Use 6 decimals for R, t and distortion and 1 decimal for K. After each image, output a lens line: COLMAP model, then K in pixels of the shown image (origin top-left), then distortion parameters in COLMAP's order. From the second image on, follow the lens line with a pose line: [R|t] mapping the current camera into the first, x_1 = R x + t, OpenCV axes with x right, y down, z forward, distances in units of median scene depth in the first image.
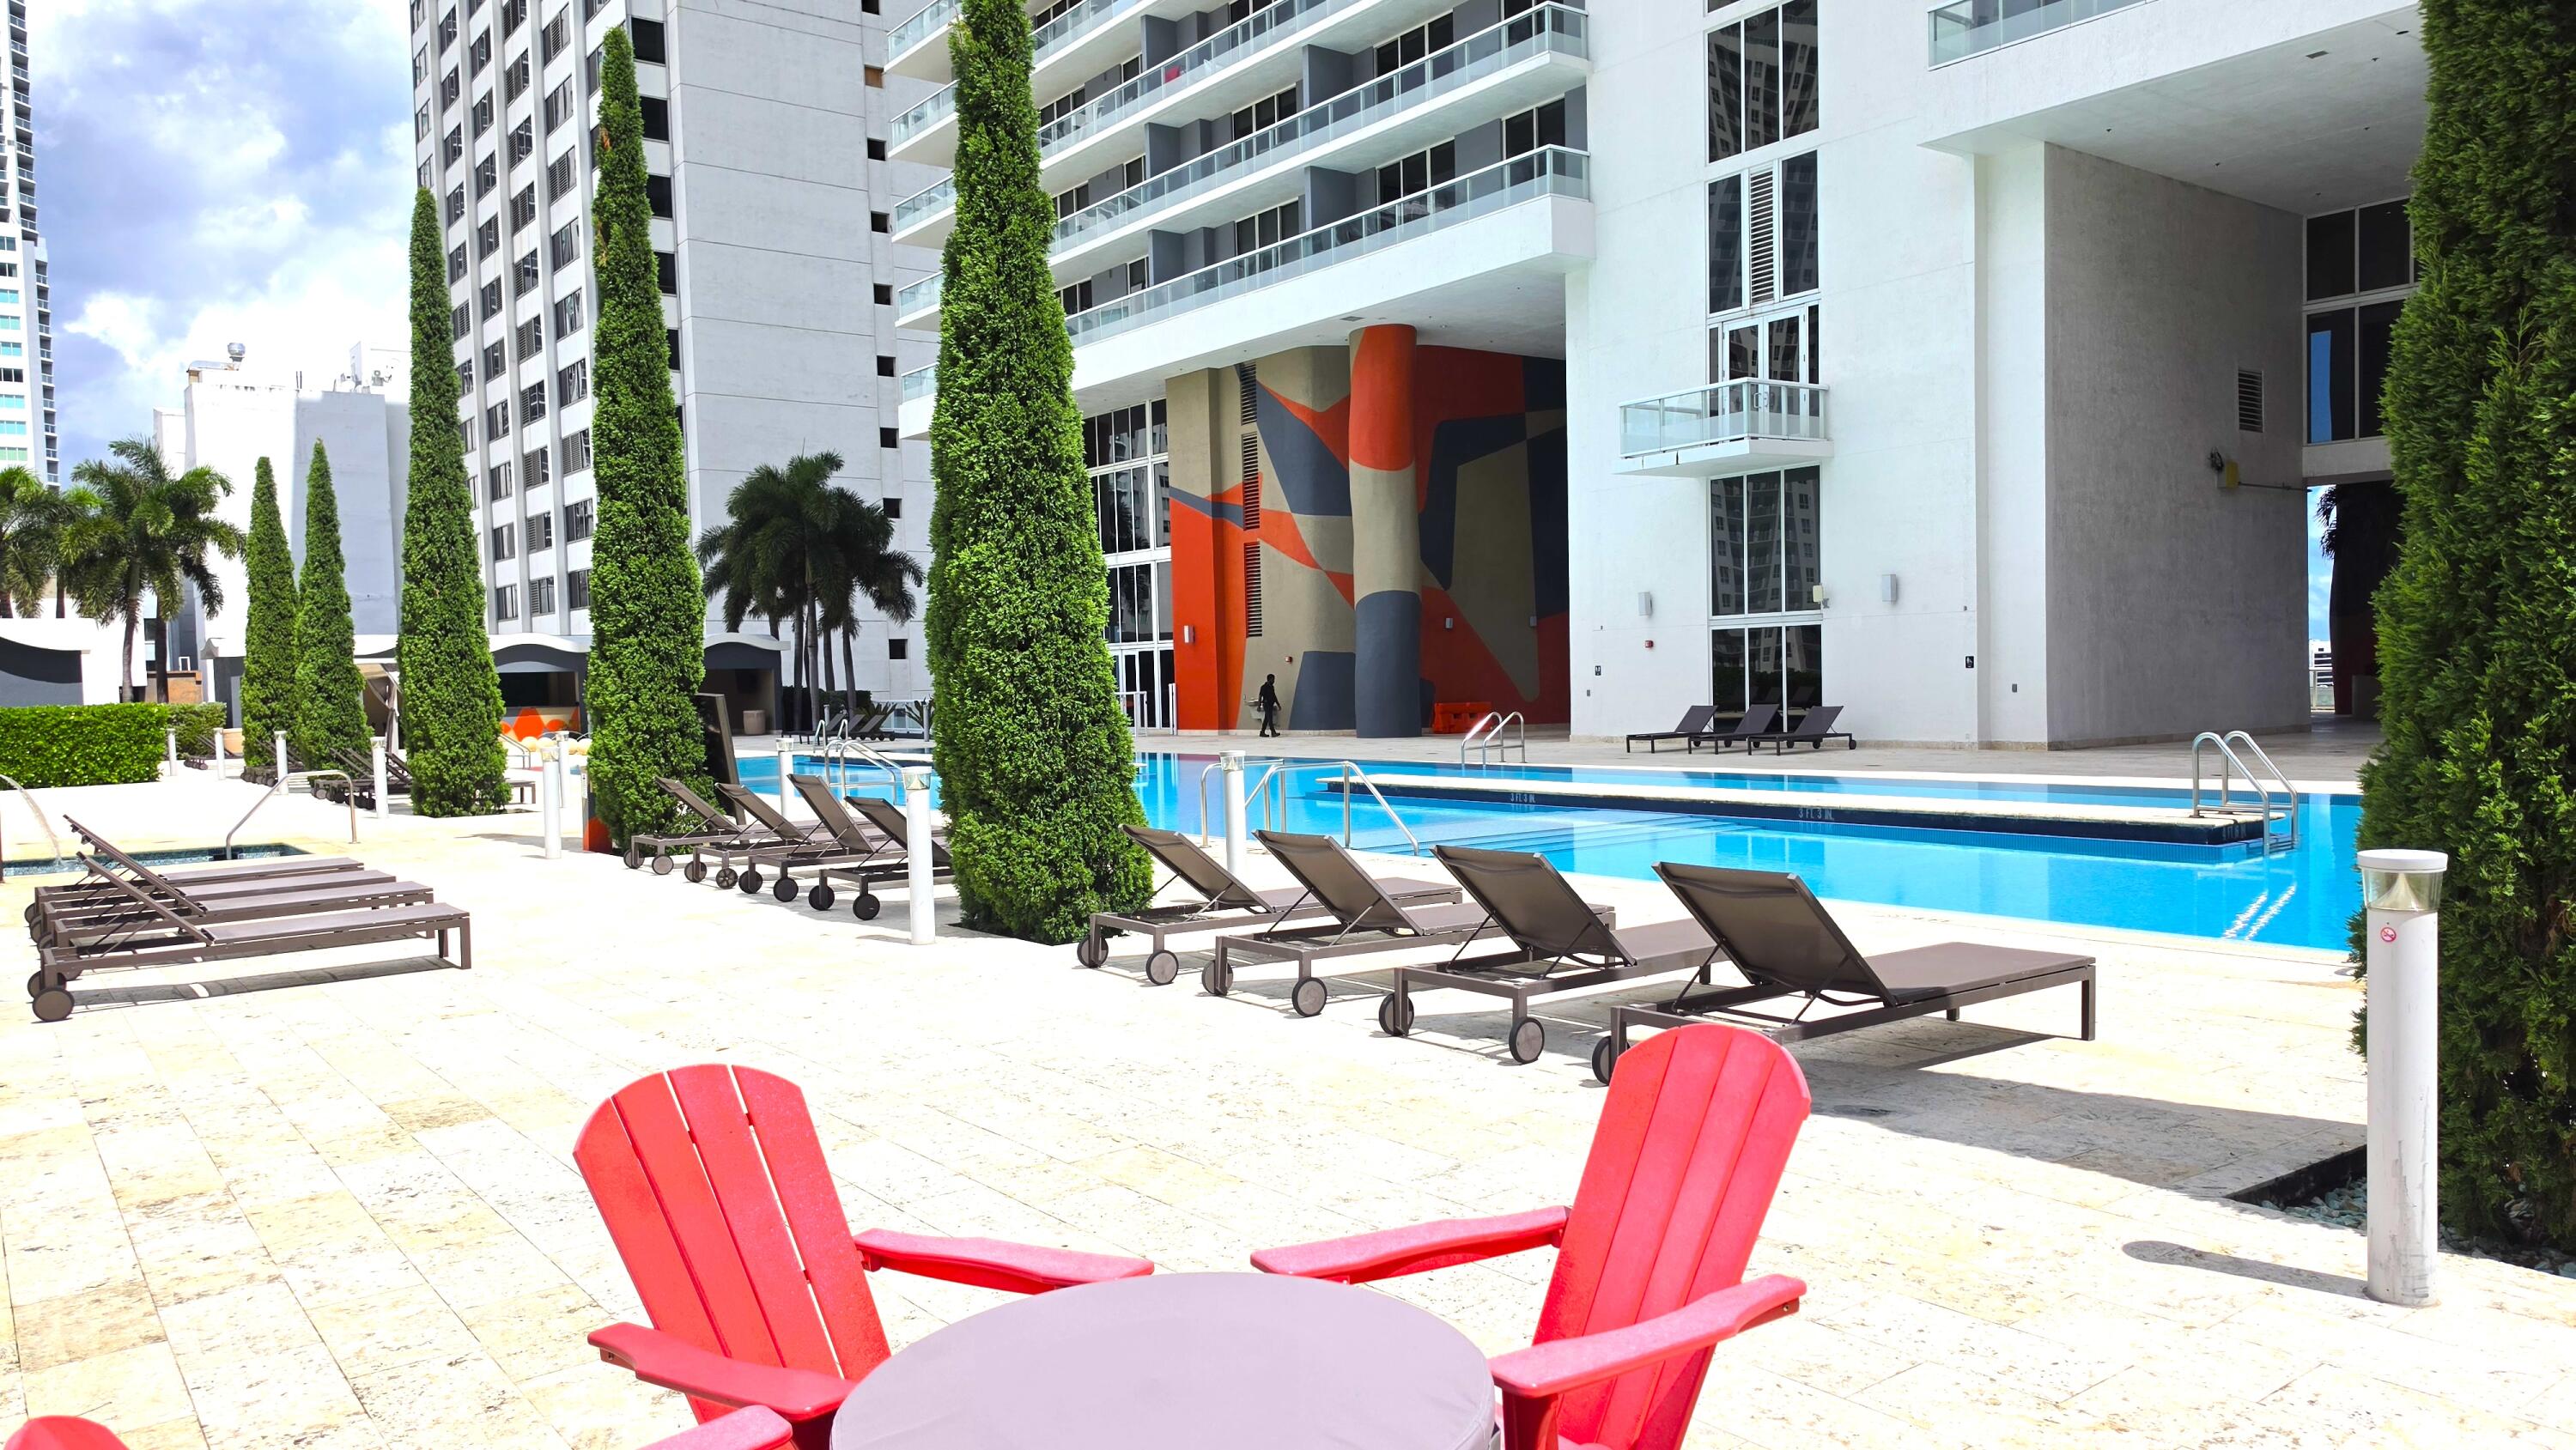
lens RADIAL K [[1762.4, 0, 1288.0], [0, 1762.4, 725.0], [0, 0, 1]] dist [0.060900, -0.071866]
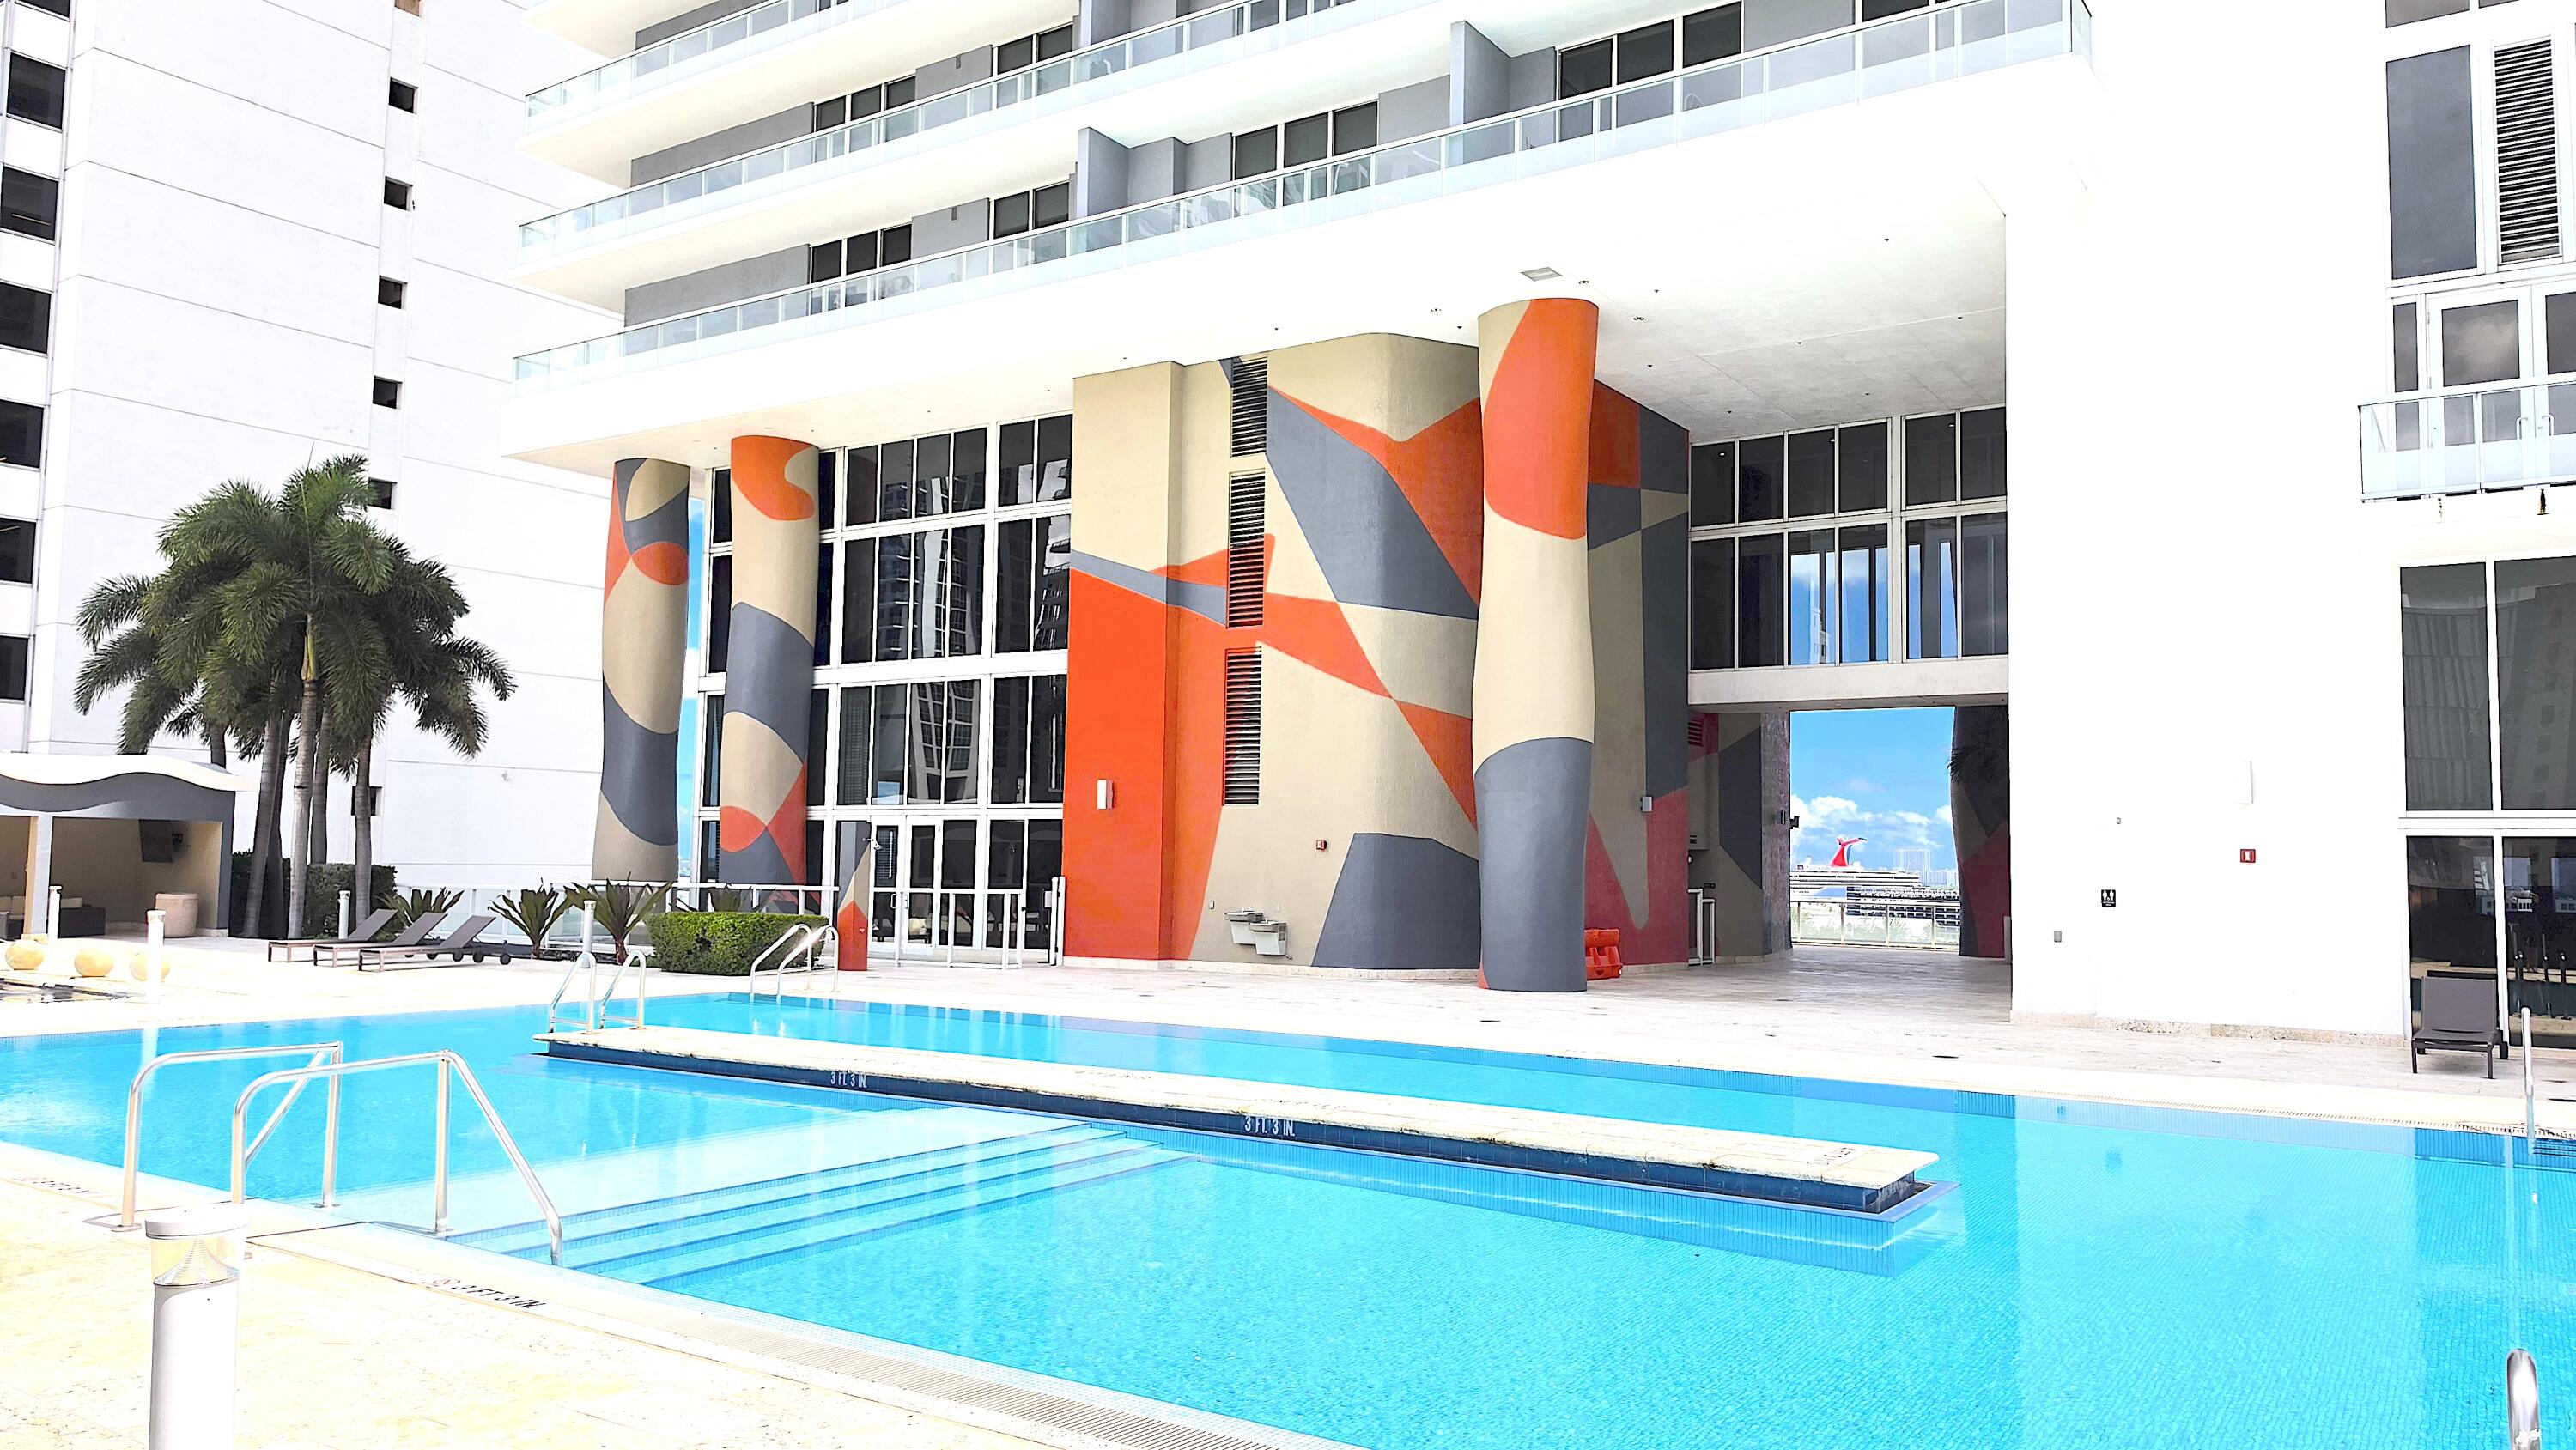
lens RADIAL K [[1762.4, 0, 1288.0], [0, 1762.4, 725.0], [0, 0, 1]] dist [0.060900, -0.071866]
pose [[0.943553, 0.067760, 0.324216, -0.195632], [-0.031969, 0.992911, -0.114477, -0.009680], [-0.329675, 0.097650, 0.939031, 0.428383]]
